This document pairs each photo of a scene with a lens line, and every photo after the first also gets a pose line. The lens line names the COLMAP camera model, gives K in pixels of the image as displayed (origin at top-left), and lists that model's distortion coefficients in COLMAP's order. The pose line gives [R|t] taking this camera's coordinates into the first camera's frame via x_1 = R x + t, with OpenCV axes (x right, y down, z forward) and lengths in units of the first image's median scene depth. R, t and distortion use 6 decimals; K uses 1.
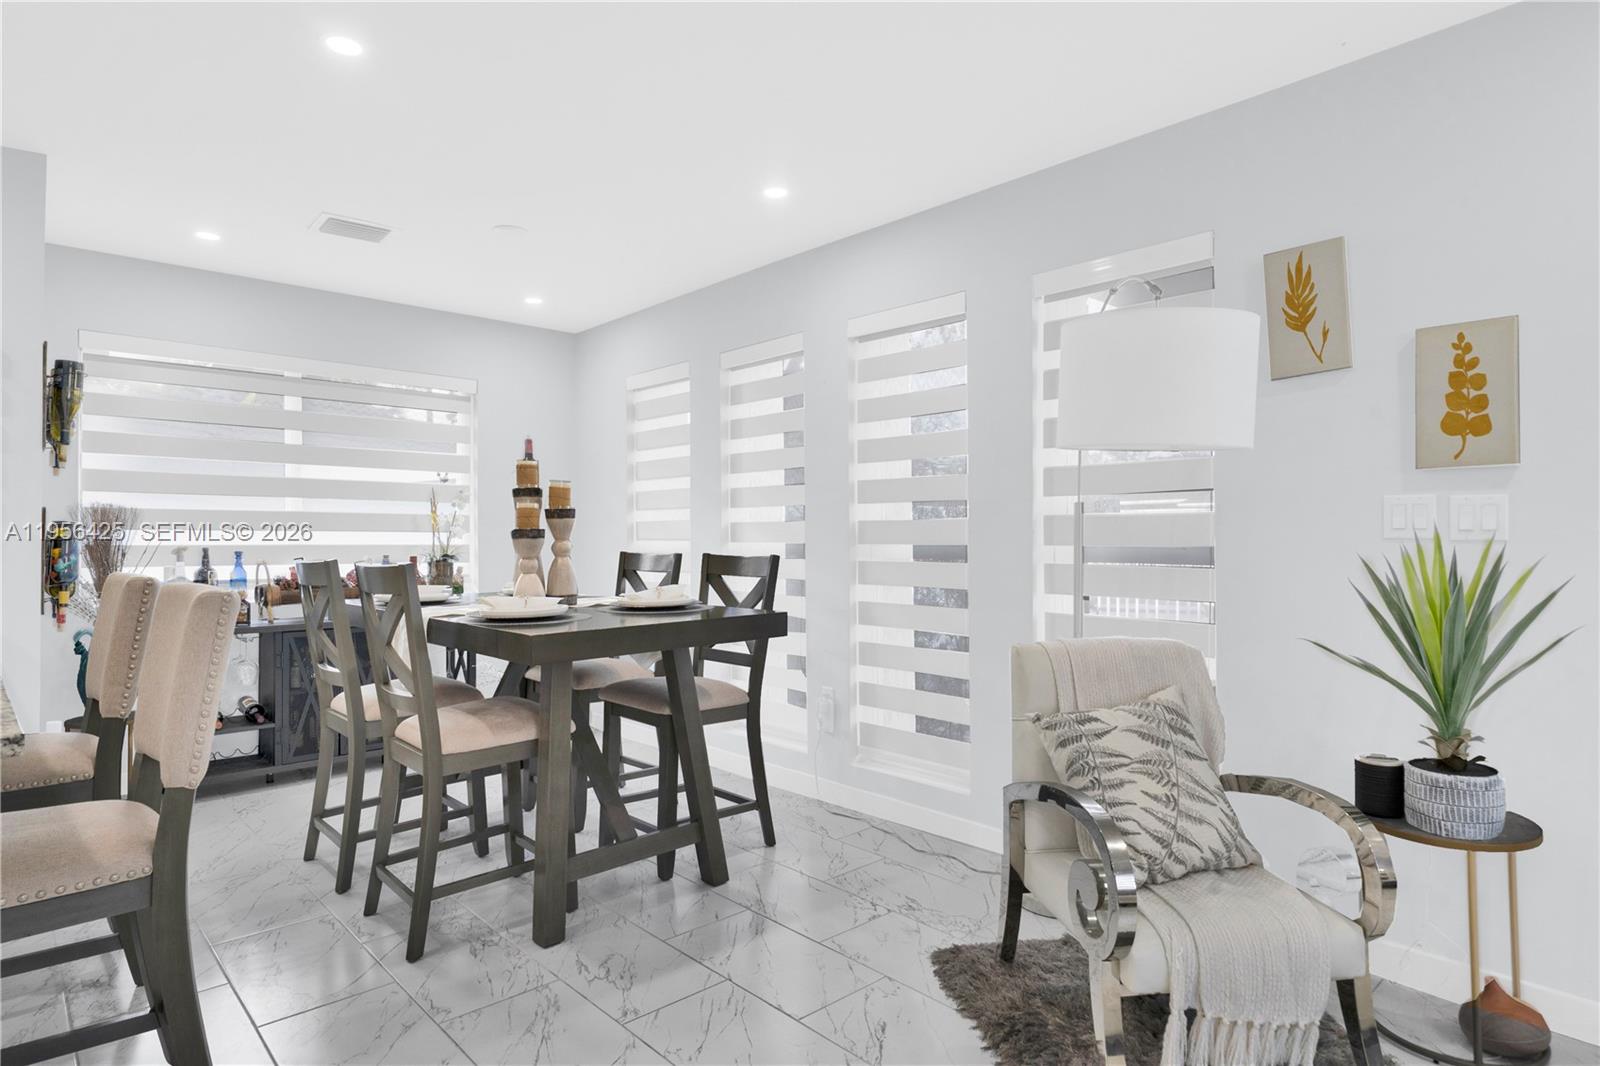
lens RADIAL K [[887.9, 0, 795.7], [0, 887.9, 533.8], [0, 0, 1]] dist [-0.000267, -0.001724]
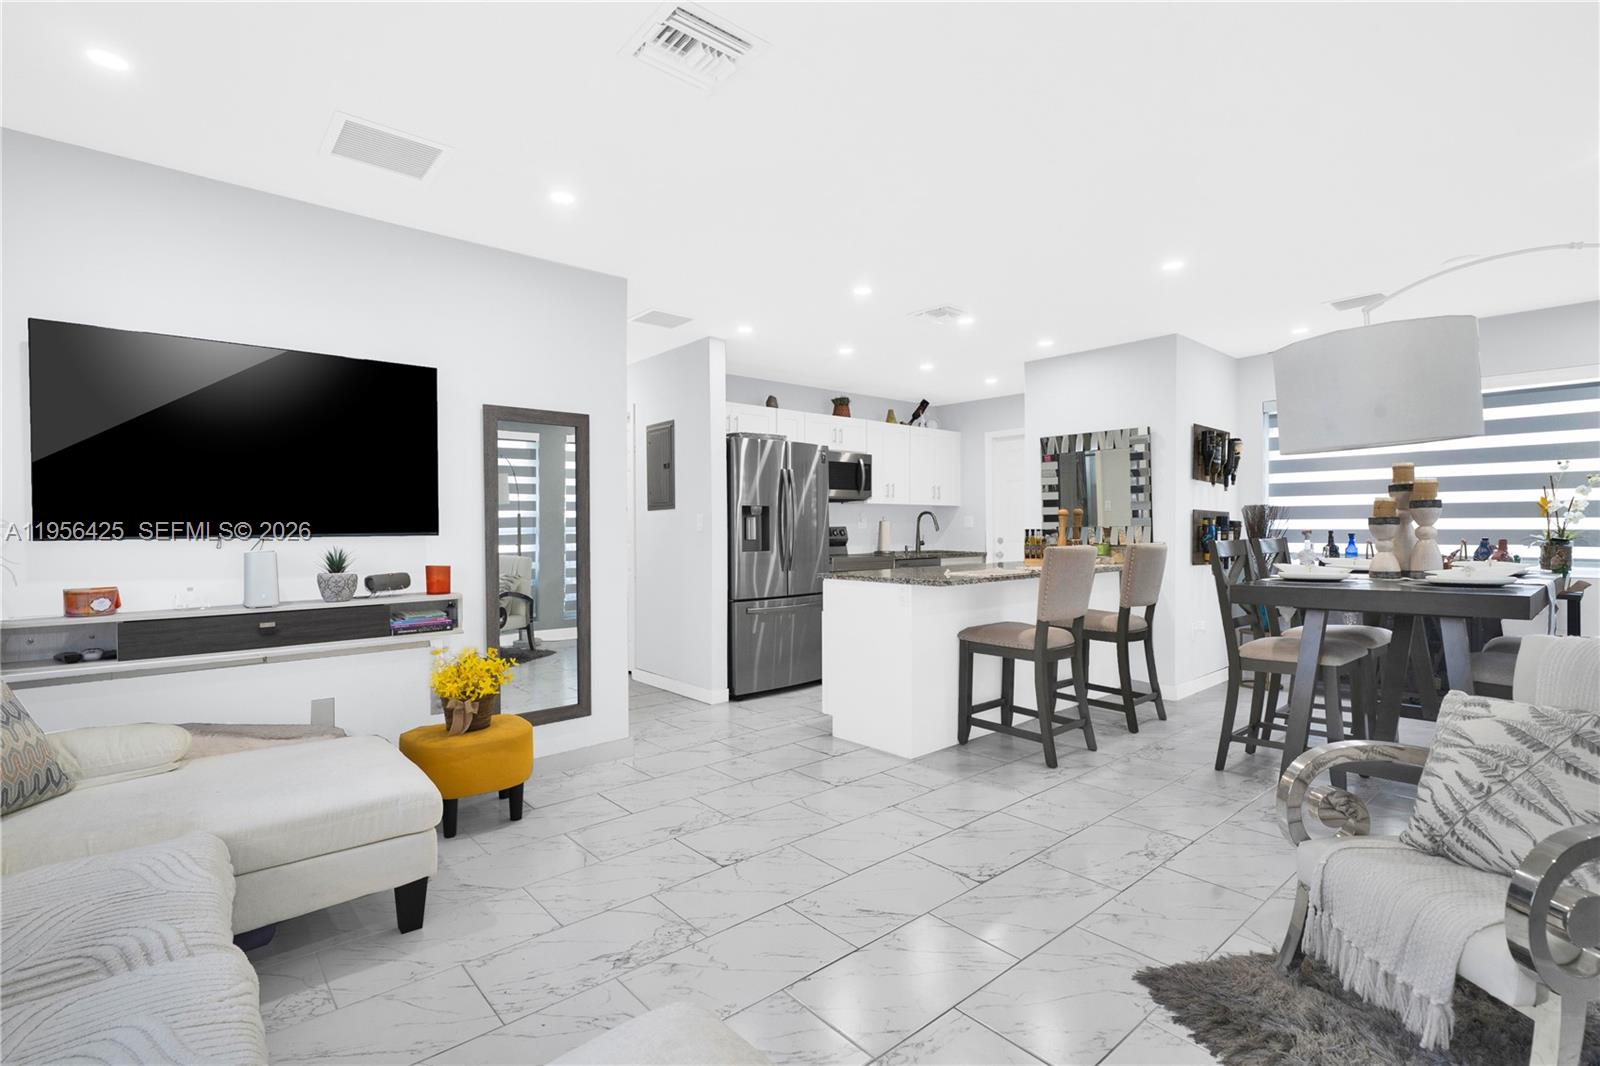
lens RADIAL K [[747.8, 0, 796.6], [0, 747.8, 535.1], [0, 0, 1]] dist [0.011882, 0.000118]
pose [[-0.016659, 0.010413, -0.999807, 0.942572], [0.013808, 0.999853, 0.010183, -0.003761], [0.999766, -0.013636, -0.016800, 0.184326]]
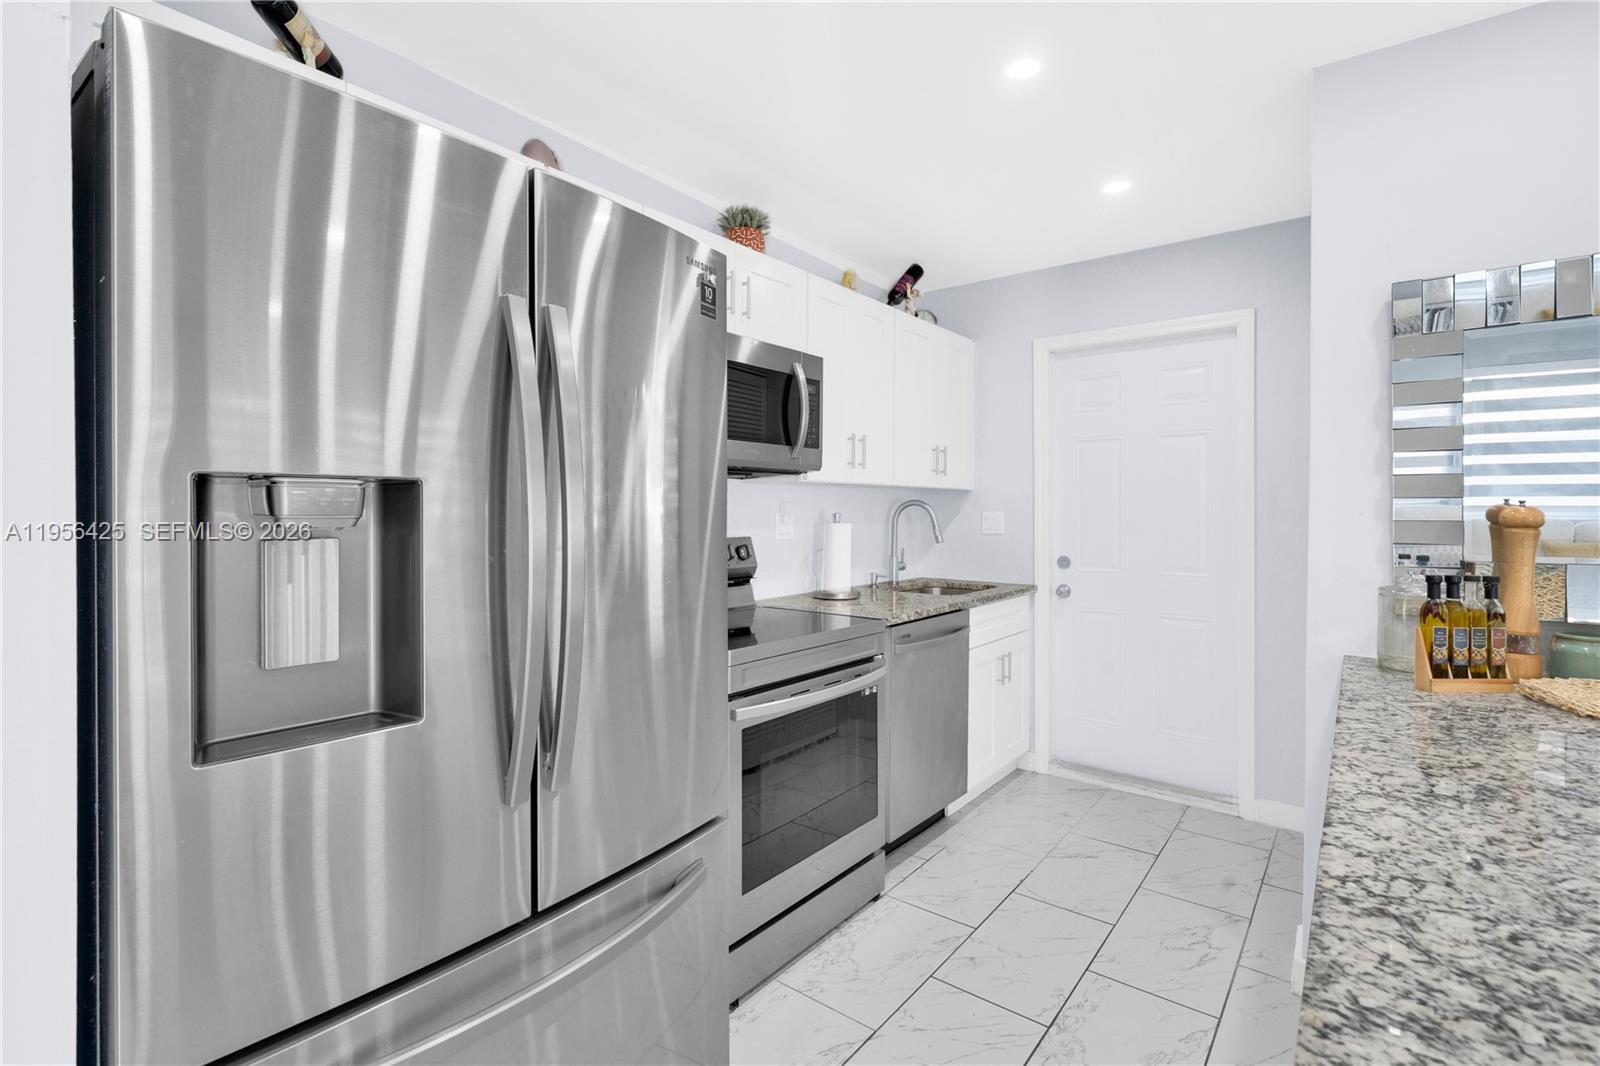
lens RADIAL K [[747.8, 0, 785.5], [0, 747.8, 524.5], [0, 0, 1]] dist [0.011882, 0.000118]
pose [[0.154244, 0.017180, -0.987883, -0.581400], [0.007510, 0.999800, 0.018560, -0.041942], [0.988004, -0.010281, 0.154084, 0.194794]]
